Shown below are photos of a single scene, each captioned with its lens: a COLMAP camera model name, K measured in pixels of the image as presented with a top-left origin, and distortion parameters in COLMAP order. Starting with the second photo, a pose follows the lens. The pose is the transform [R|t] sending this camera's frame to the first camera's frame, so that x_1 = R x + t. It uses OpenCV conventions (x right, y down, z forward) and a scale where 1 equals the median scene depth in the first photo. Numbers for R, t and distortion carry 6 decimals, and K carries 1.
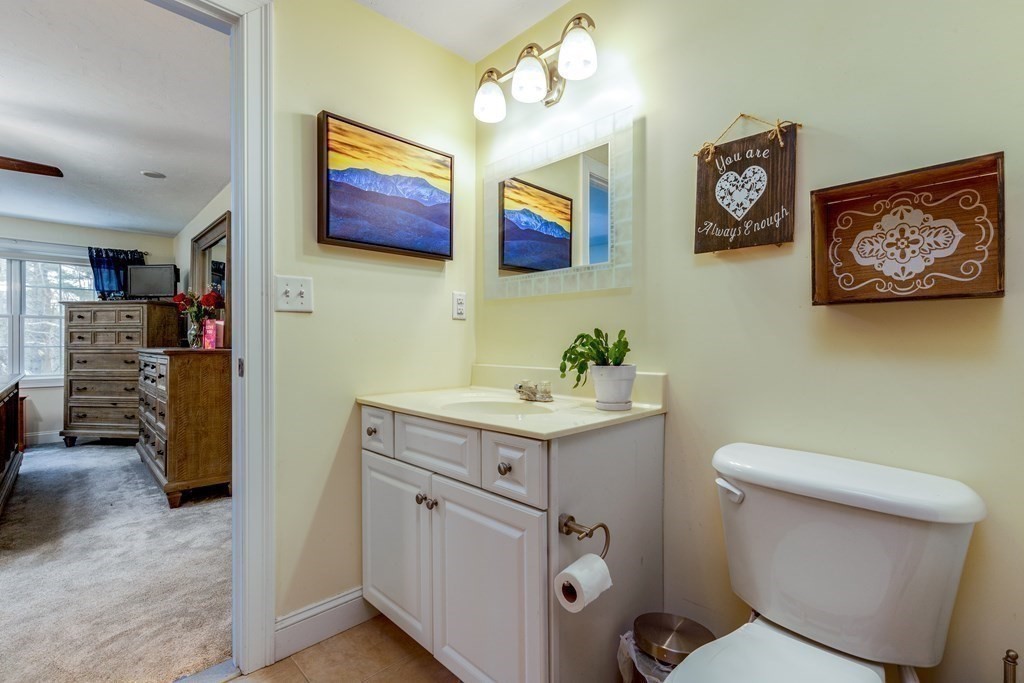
lens RADIAL K [[466.5, 0, 518.0], [0, 466.5, 343.2], [0, 0, 1]] dist [0.002918, 0.000265]
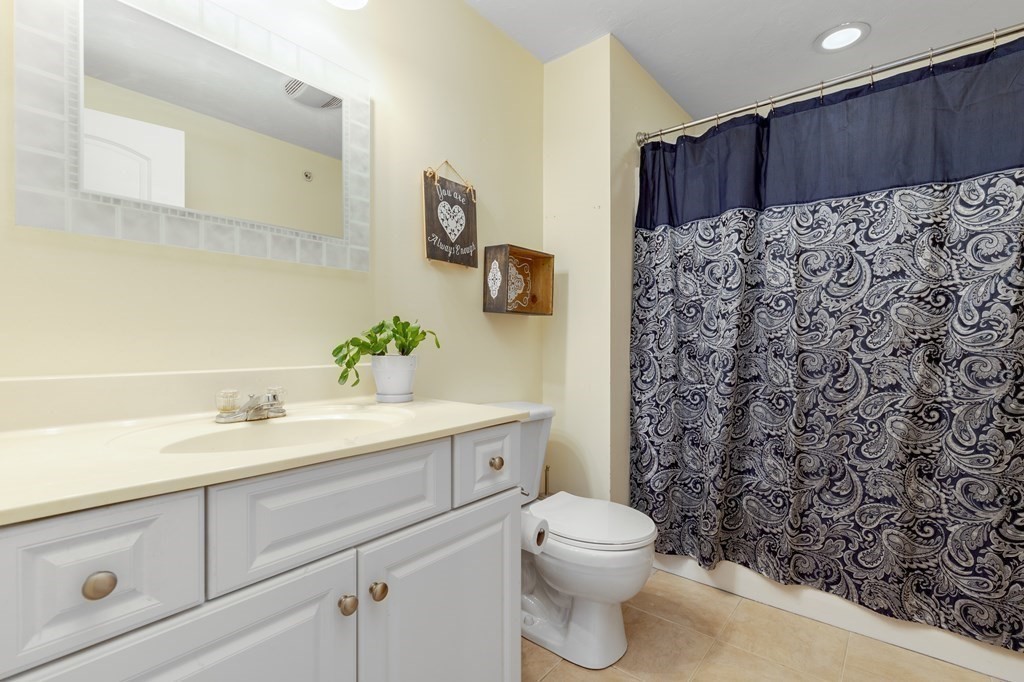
lens RADIAL K [[466.5, 0, 518.2], [0, 466.5, 343.6], [0, 0, 1]] dist [0.002918, 0.000265]
pose [[-0.099147, -0.004039, 0.995065, -0.858768], [-0.001943, 0.999991, 0.003866, 0.020271], [-0.995071, -0.001550, -0.099154, 0.933300]]
